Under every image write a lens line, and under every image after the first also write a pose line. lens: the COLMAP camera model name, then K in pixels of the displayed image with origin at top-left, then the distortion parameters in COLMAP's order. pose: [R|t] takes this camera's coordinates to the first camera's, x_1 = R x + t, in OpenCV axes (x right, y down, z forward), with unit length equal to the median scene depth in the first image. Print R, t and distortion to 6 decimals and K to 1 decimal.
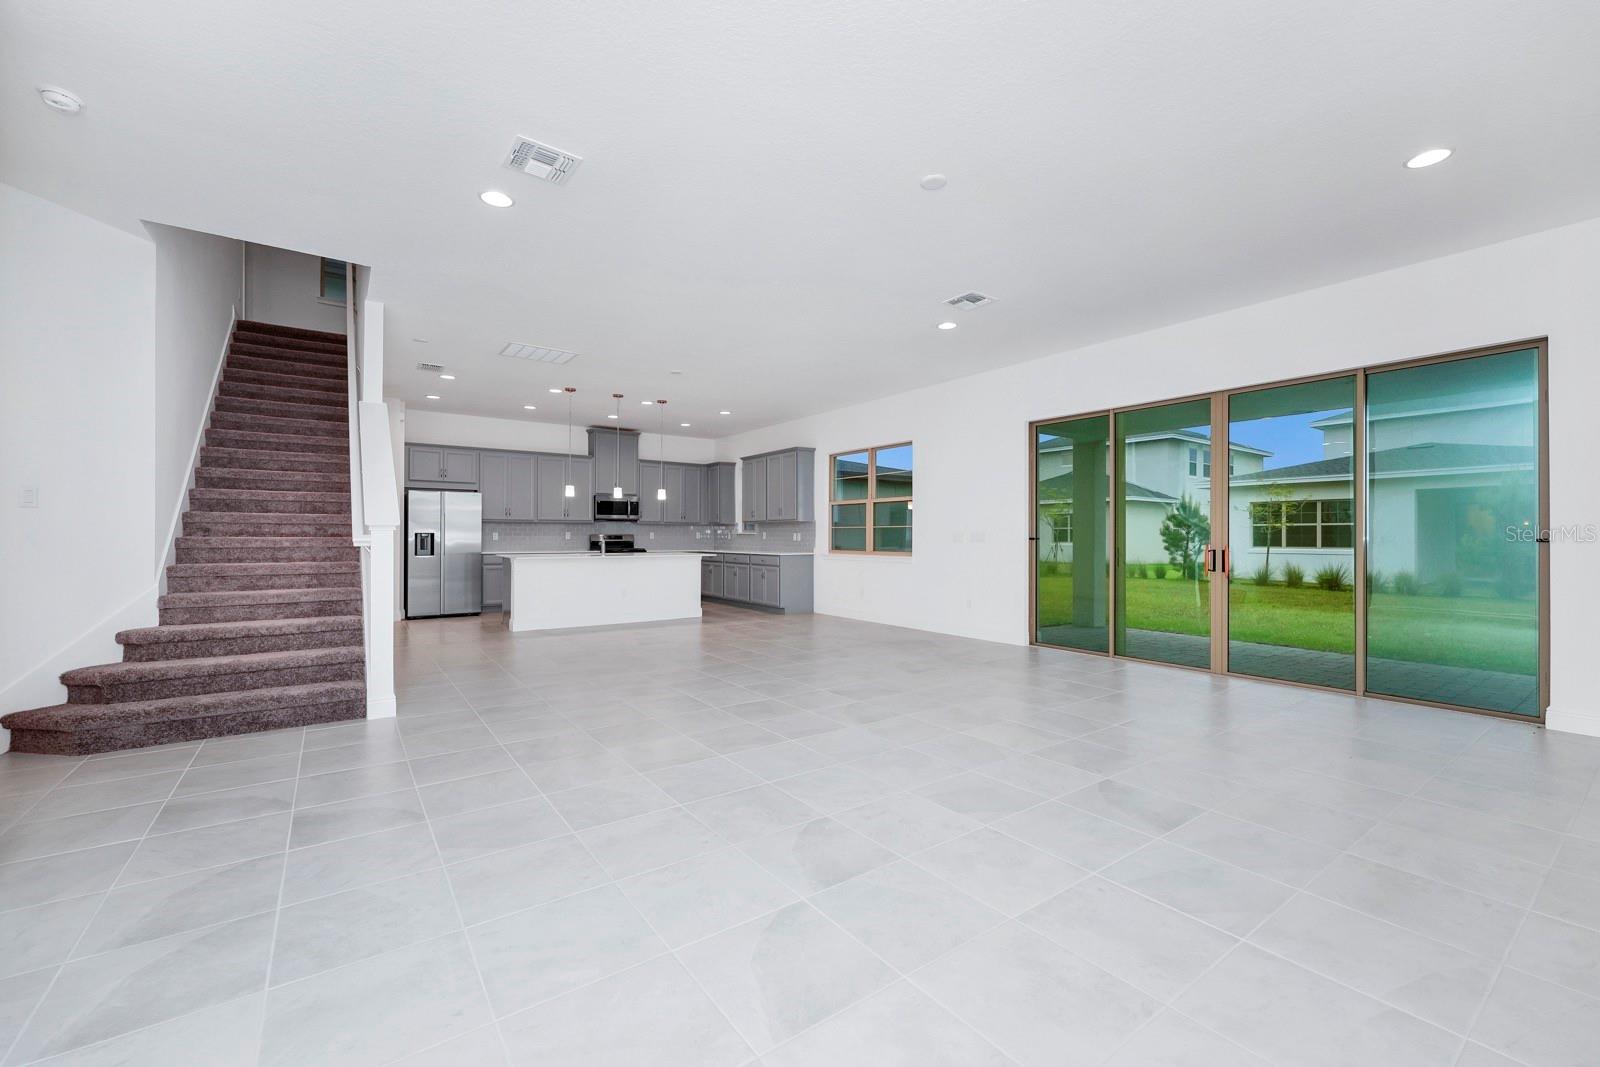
lens RADIAL K [[657.6, 0, 799.8], [0, 657.6, 537.5], [0, 0, 1]] dist [-0.012601, 0.002437]
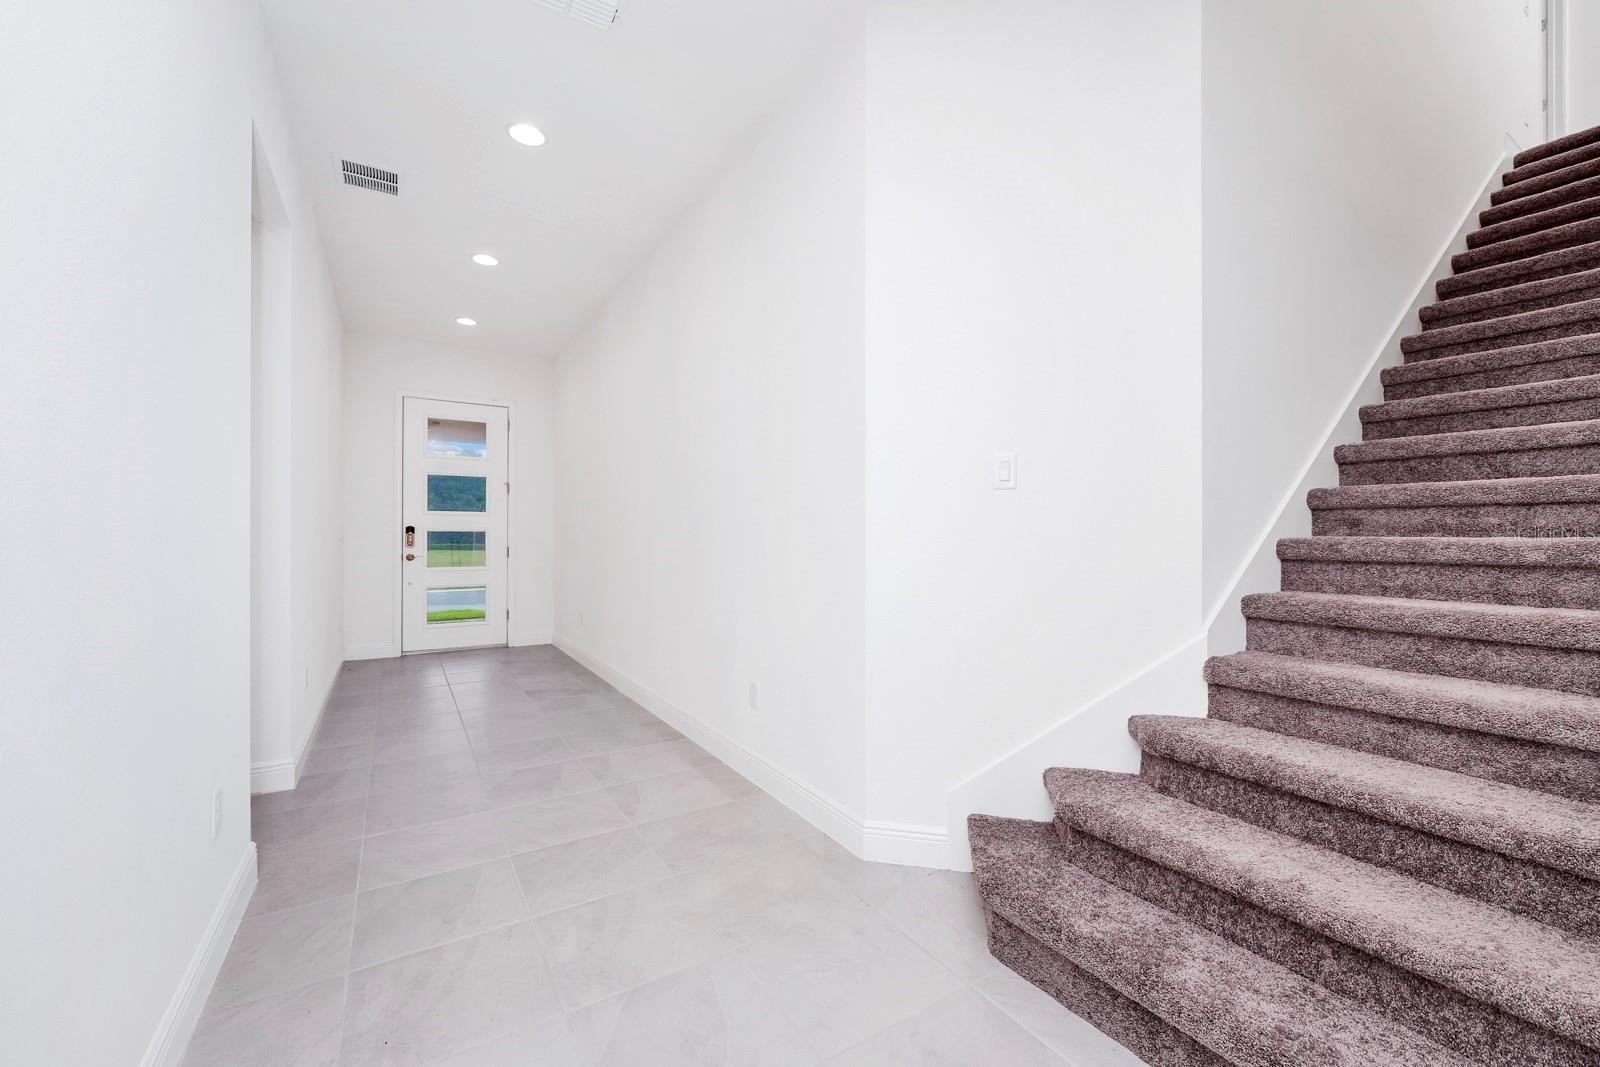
lens RADIAL K [[657.6, 0, 796.1], [0, 657.6, 537.0], [0, 0, 1]] dist [-0.012601, 0.002437]
pose [[-0.059859, -0.006301, -0.998187, -0.420692], [-0.000029, 0.999980, -0.006311, 0.002403], [0.998207, -0.000348, -0.059858, 0.639519]]
